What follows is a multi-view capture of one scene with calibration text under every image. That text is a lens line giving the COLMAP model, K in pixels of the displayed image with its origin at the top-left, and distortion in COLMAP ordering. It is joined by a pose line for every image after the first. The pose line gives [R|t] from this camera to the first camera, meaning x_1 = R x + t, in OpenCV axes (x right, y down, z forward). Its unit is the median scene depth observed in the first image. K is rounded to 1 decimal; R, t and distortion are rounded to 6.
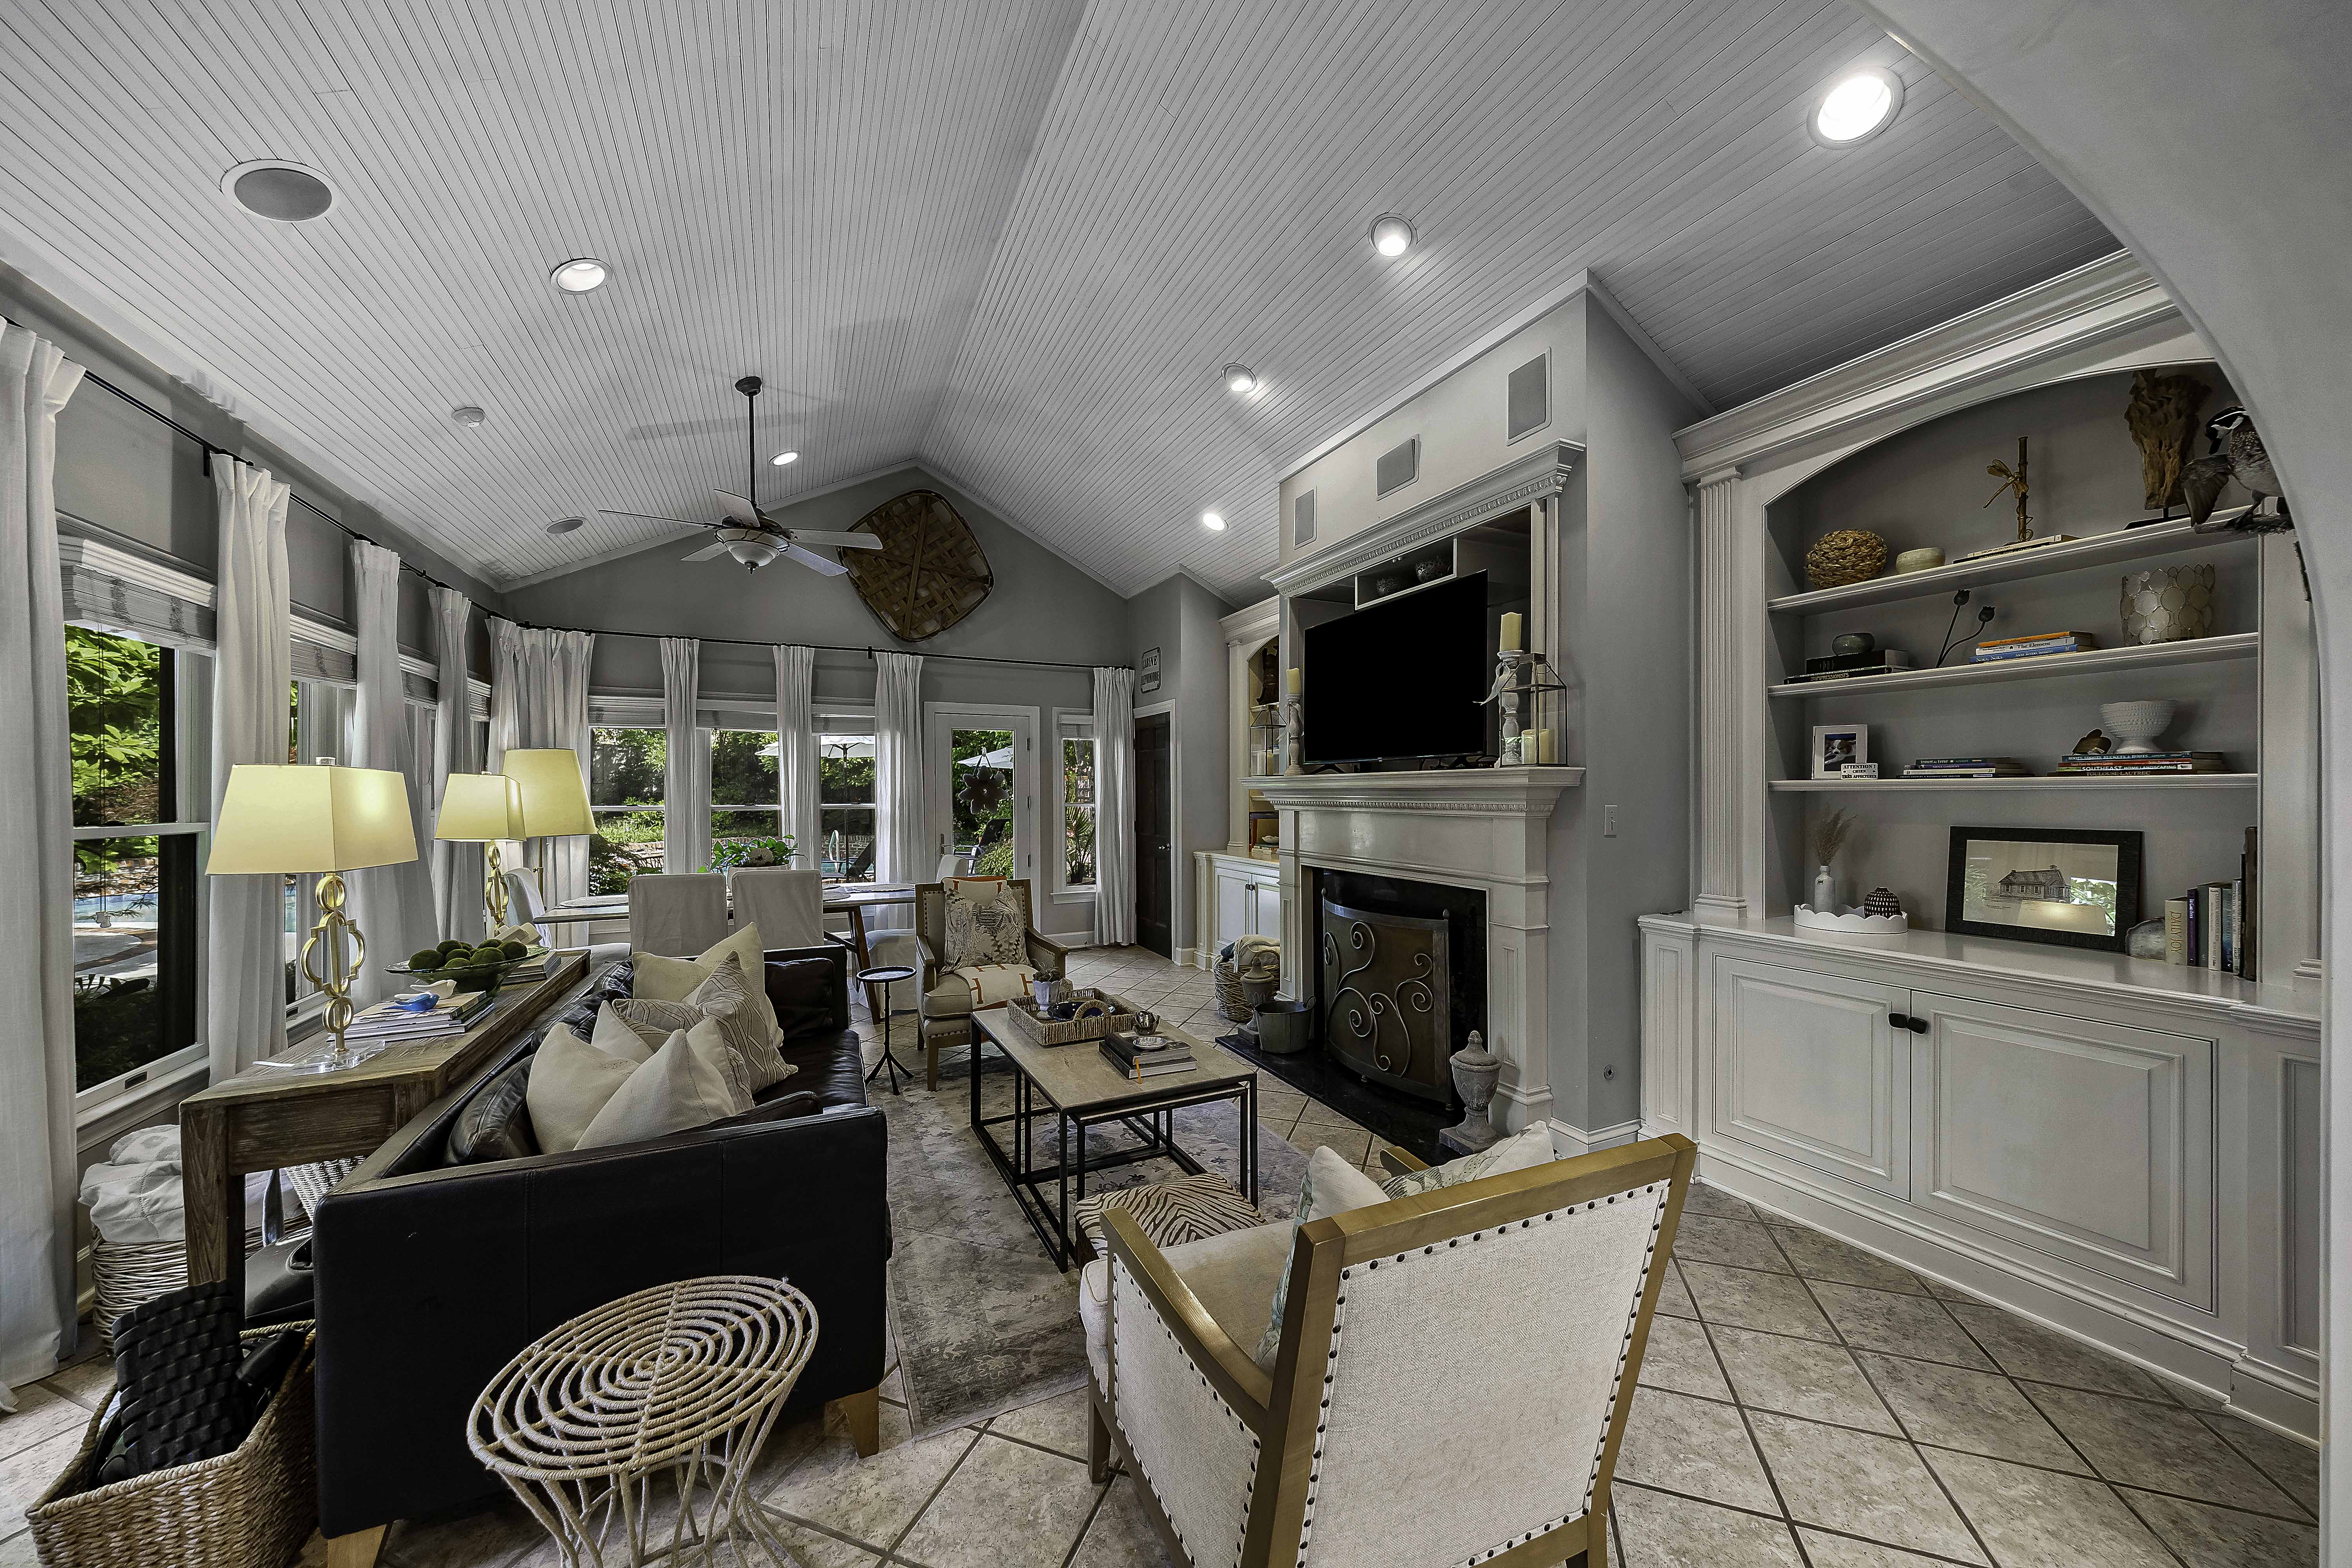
lens RADIAL K [[814.2, 0, 1175.8], [0, 814.2, 793.3], [0, 0, 1]] dist [-0.002486, -0.000679]
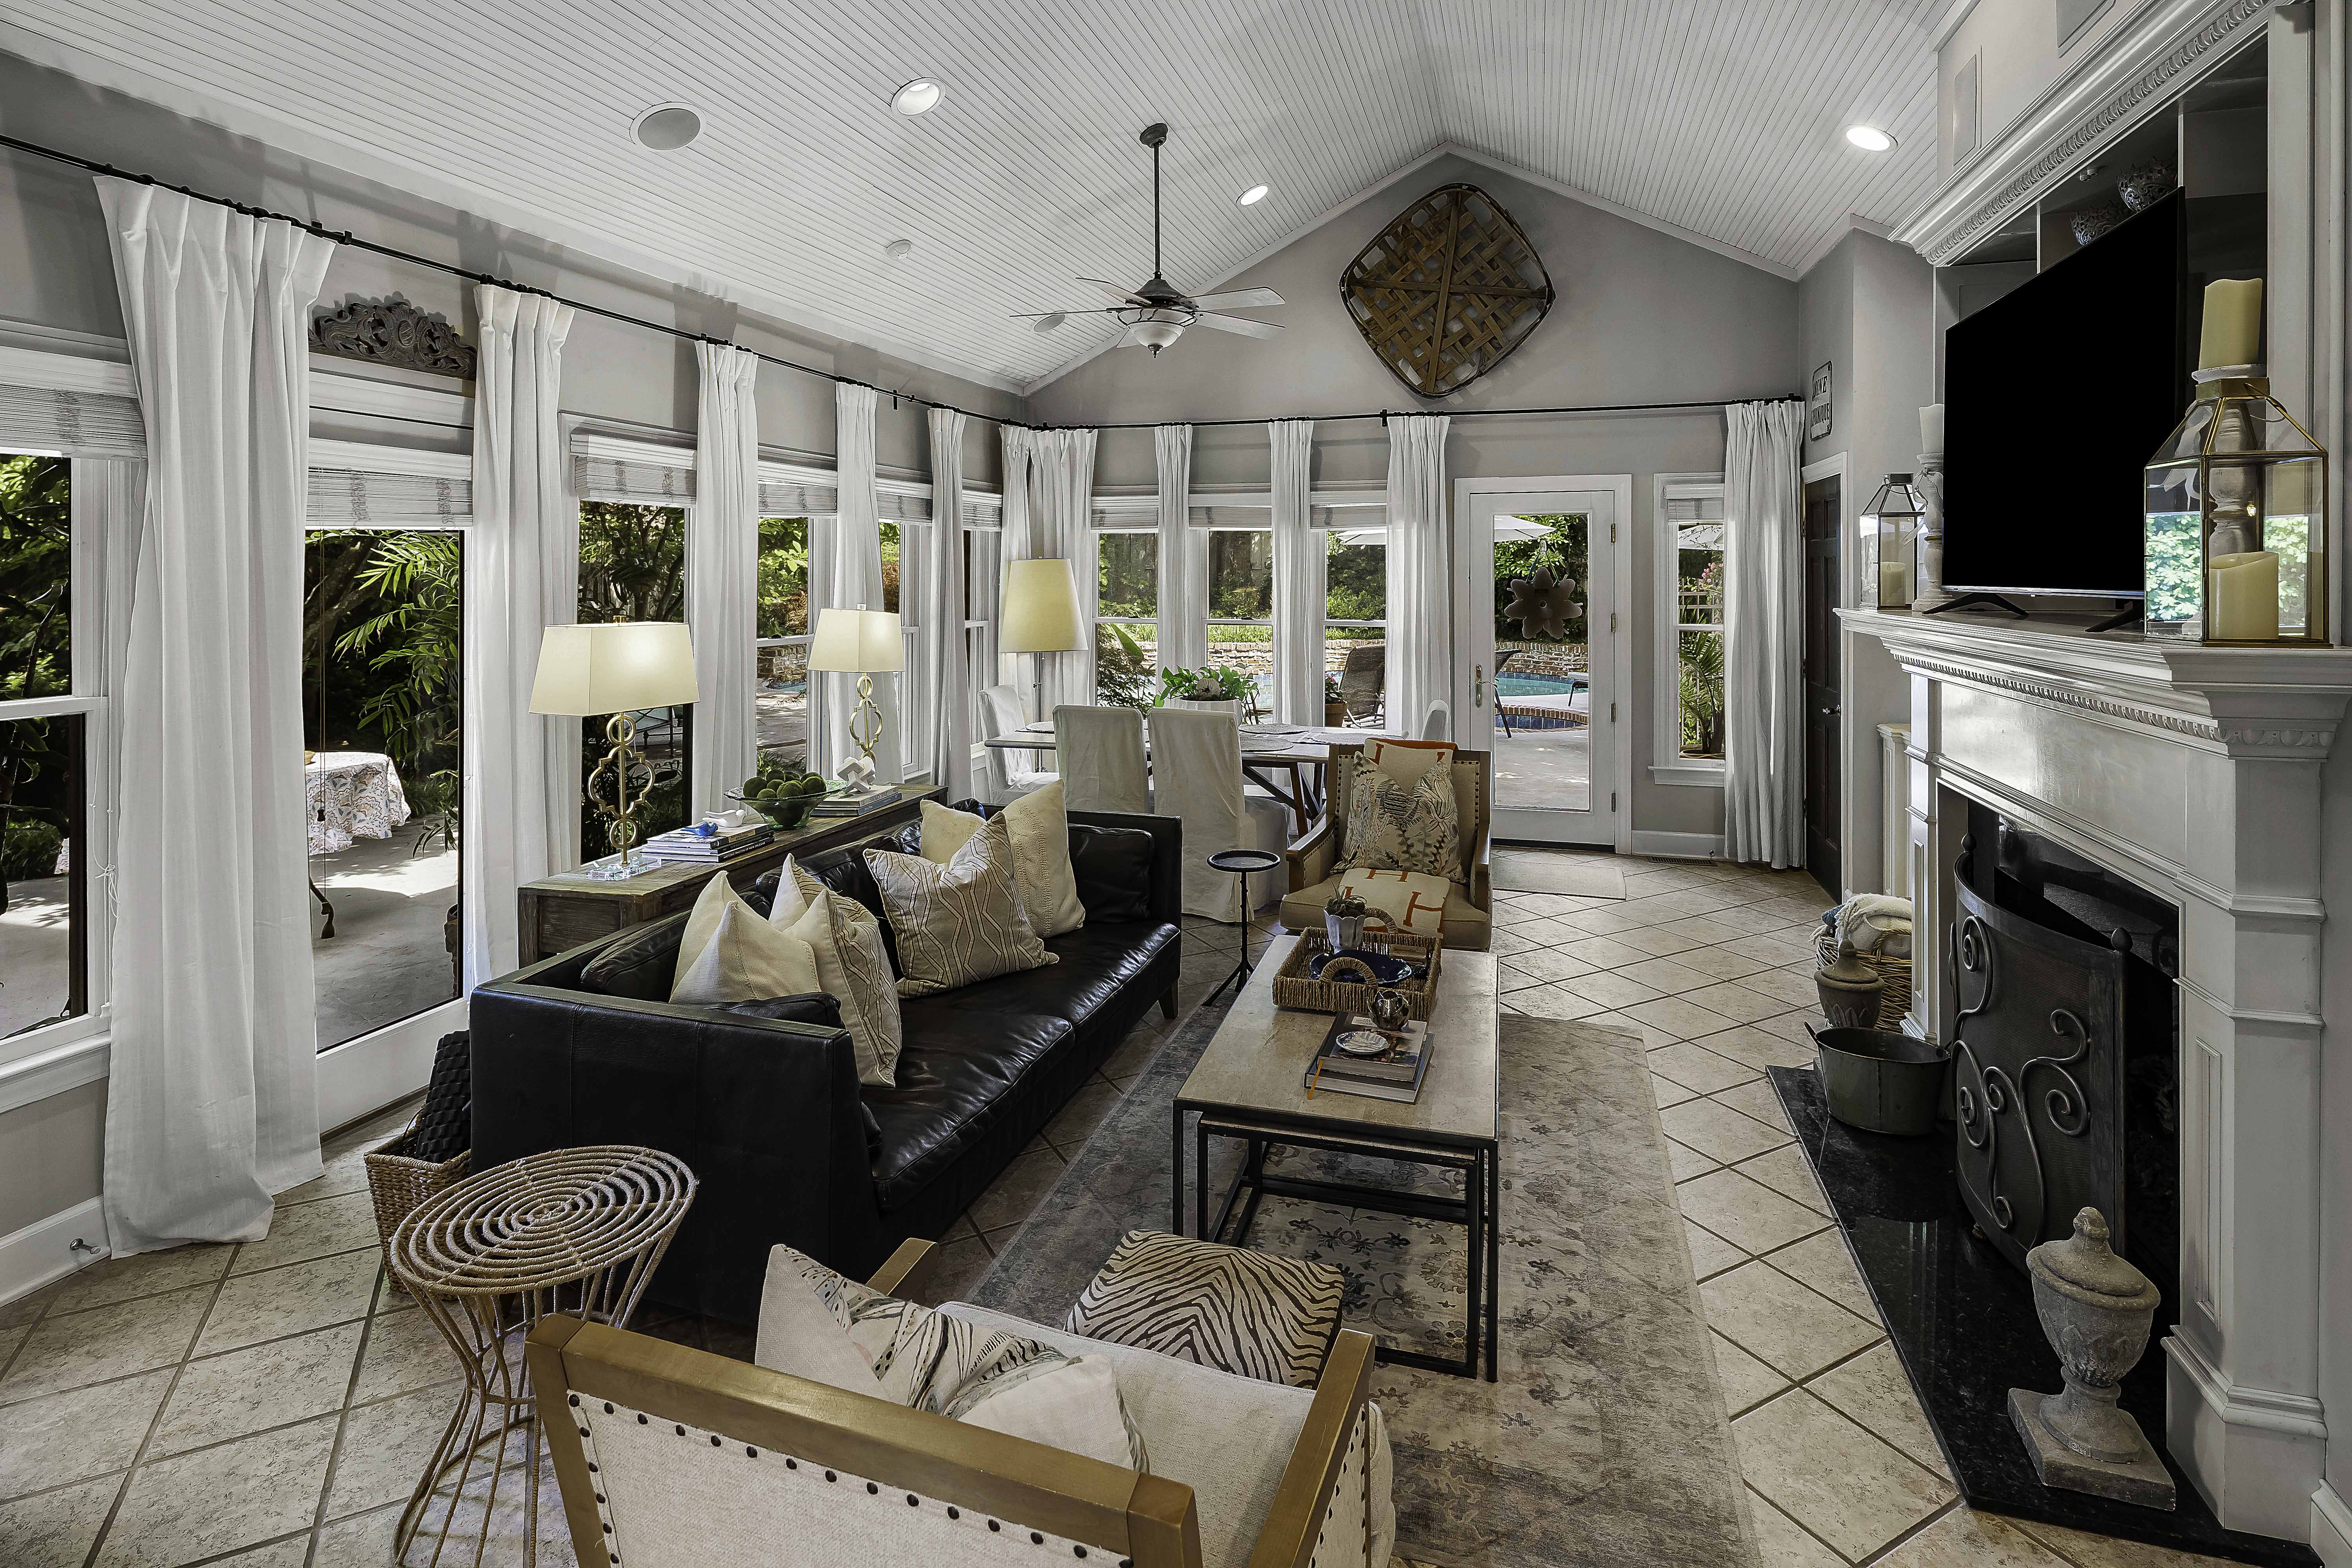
lens RADIAL K [[1161.7, 0, 1170.1], [0, 1161.7, 575.9], [0, 0, 1]] dist [0.004902, -0.003957]
pose [[0.739765, 0.003145, -0.672858, 0.226851], [-0.001574, 0.999994, 0.002943, -0.035506], [0.672864, -0.001118, 0.739766, 0.088791]]
